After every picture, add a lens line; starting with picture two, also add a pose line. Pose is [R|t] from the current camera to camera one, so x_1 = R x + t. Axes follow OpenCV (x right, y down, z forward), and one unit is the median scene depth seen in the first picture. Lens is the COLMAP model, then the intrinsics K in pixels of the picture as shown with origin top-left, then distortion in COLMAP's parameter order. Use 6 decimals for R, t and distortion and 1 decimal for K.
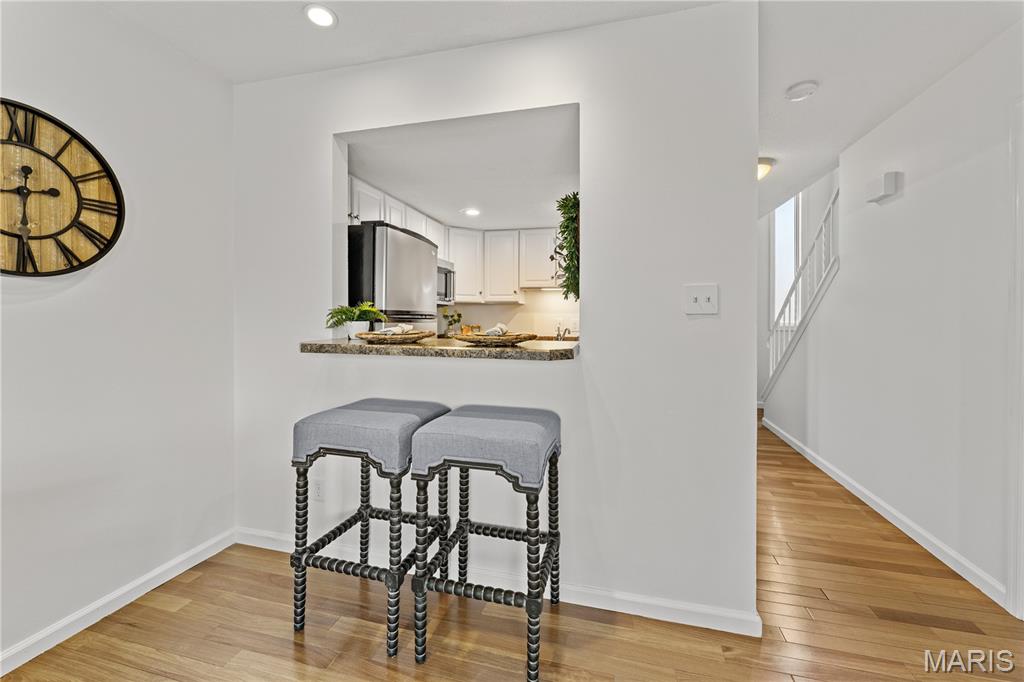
lens RADIAL K [[413.7, 0, 513.8], [0, 413.7, 322.3], [0, 0, 1]] dist [0.000804, -0.000369]
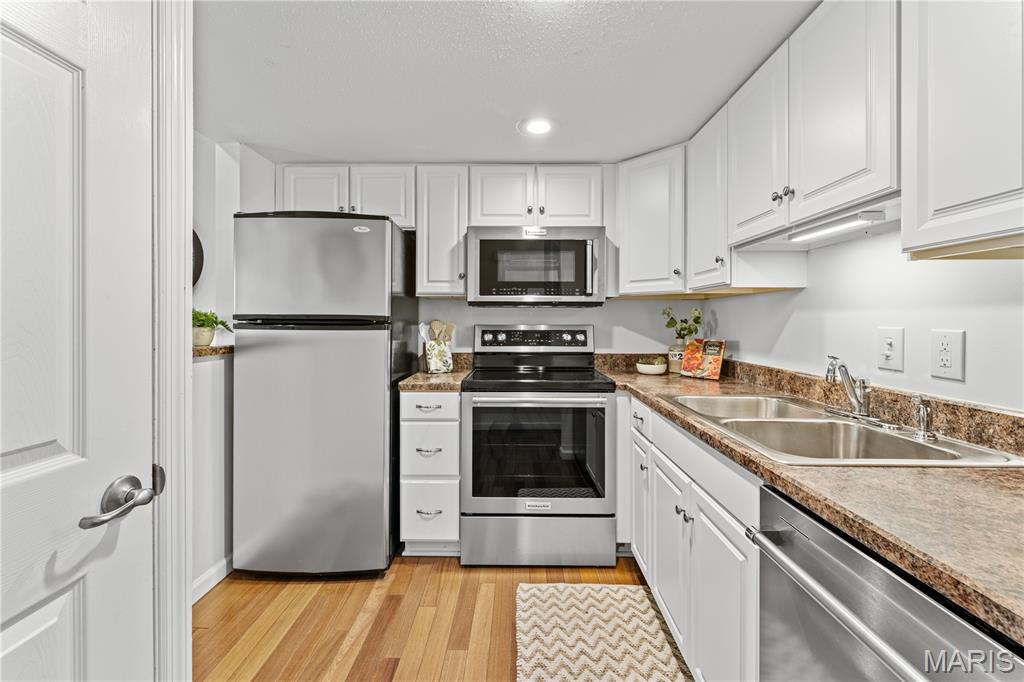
lens RADIAL K [[413.7, 0, 513.8], [0, 413.7, 322.3], [0, 0, 1]] dist [0.000804, -0.000369]
pose [[0.243563, -0.006967, -0.969860, 0.363640], [-0.006255, 0.999942, -0.008754, -0.008476], [0.969865, 0.008199, 0.243506, 0.749987]]
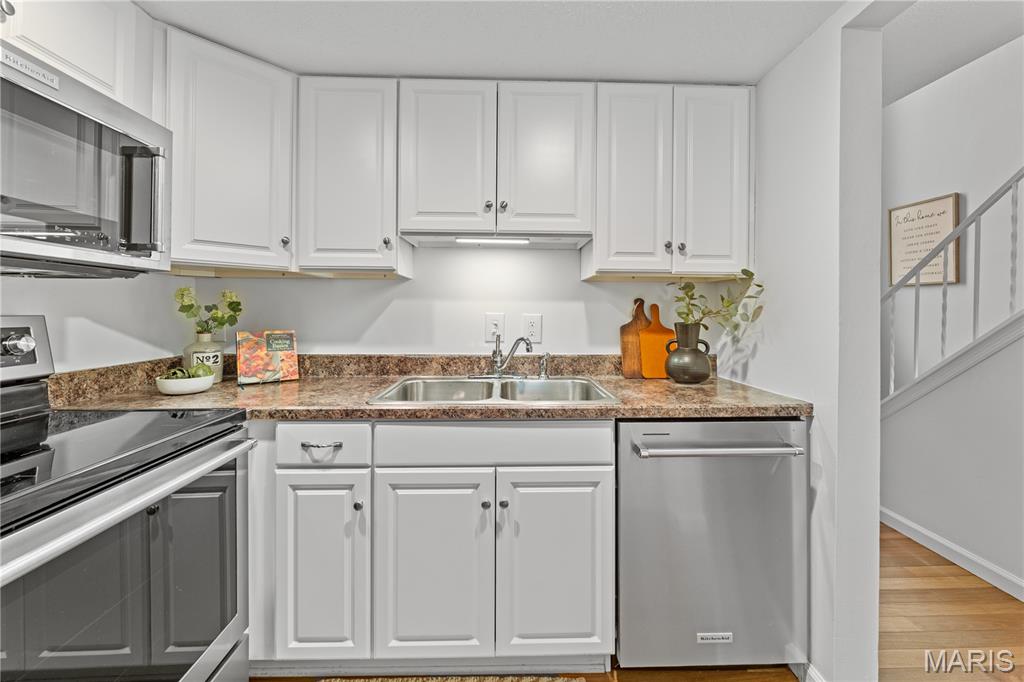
lens RADIAL K [[412.5, 0, 512.1], [0, 412.5, 311.2], [0, 0, 1]] dist [-0.000119, -0.000108]
pose [[0.959428, -0.006544, 0.281877, 0.007077], [0.008448, 0.999949, -0.005540, -0.008851], [-0.281826, 0.007696, 0.959435, 0.649986]]
